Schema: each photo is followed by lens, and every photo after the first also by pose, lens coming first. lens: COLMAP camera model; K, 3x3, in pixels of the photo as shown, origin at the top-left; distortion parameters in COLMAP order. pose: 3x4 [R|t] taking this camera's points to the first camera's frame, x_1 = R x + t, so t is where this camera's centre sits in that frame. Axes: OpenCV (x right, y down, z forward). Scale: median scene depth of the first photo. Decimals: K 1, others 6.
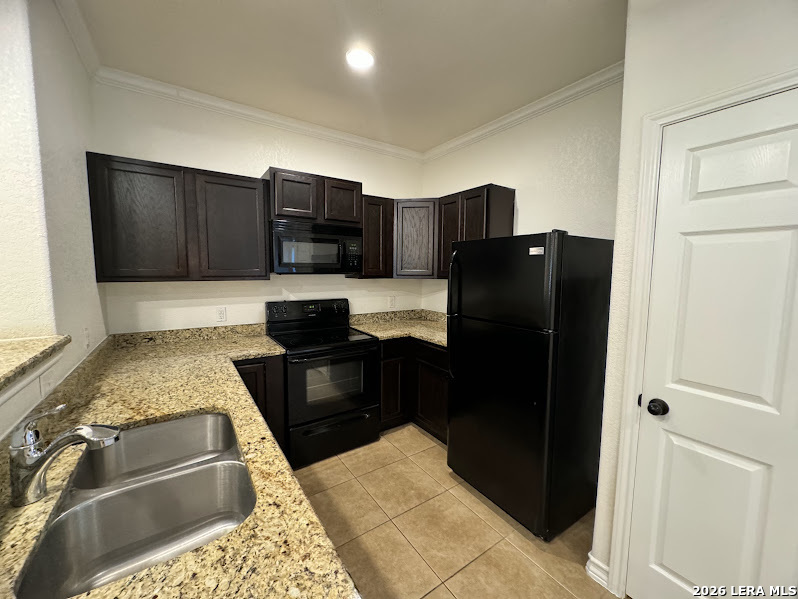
lens RADIAL K [[317.5, 0, 400.6], [0, 317.5, 298.3], [0, 0, 1]] dist [0.001000, -0.000106]
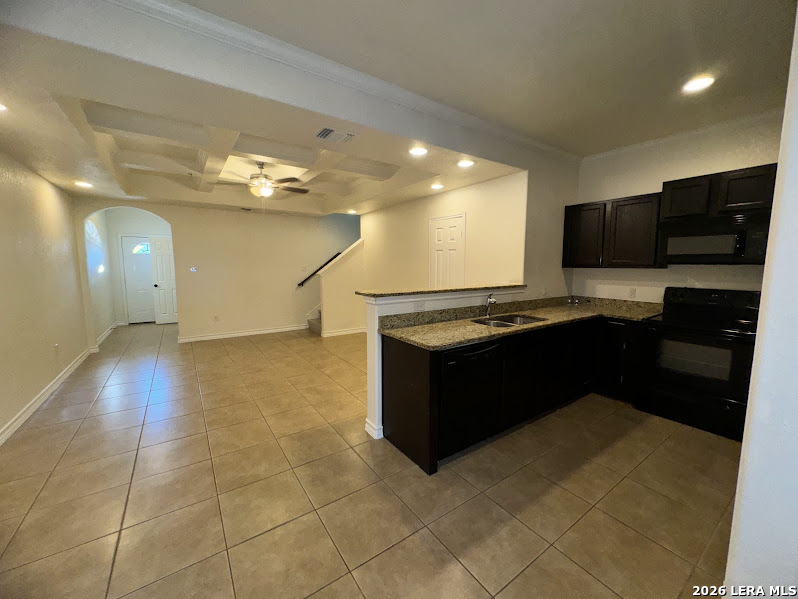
lens RADIAL K [[317.5, 0, 400.6], [0, 317.5, 298.3], [0, 0, 1]] dist [0.001000, -0.000106]
pose [[0.011351, 0.101076, -0.994814, 0.810530], [-0.089880, 0.990954, 0.099658, 0.025944], [0.995888, 0.088282, 0.020333, -0.061715]]
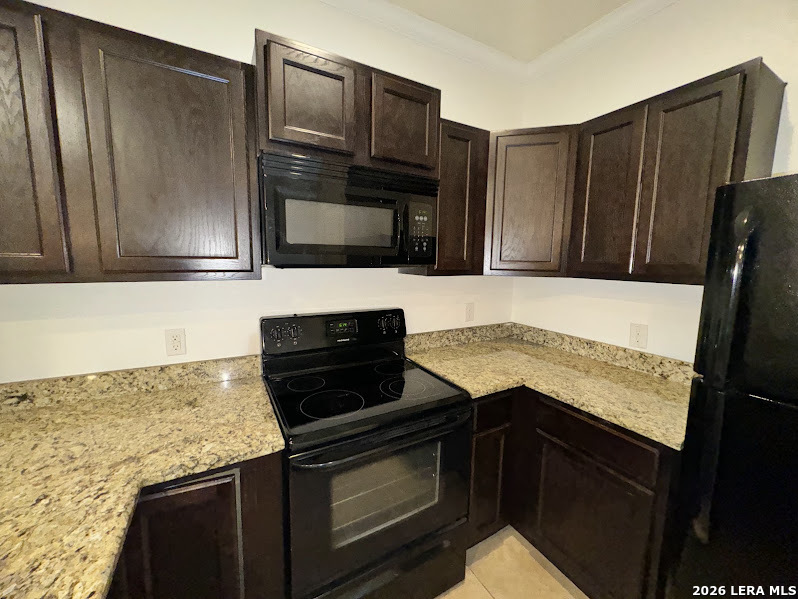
lens RADIAL K [[317.5, 0, 400.6], [0, 317.5, 298.3], [0, 0, 1]] dist [0.001000, -0.000106]
pose [[0.996374, 0.017808, -0.083195, -0.138871], [-0.015188, 0.999372, 0.032016, -0.042253], [0.083713, -0.030636, 0.996019, 0.475192]]
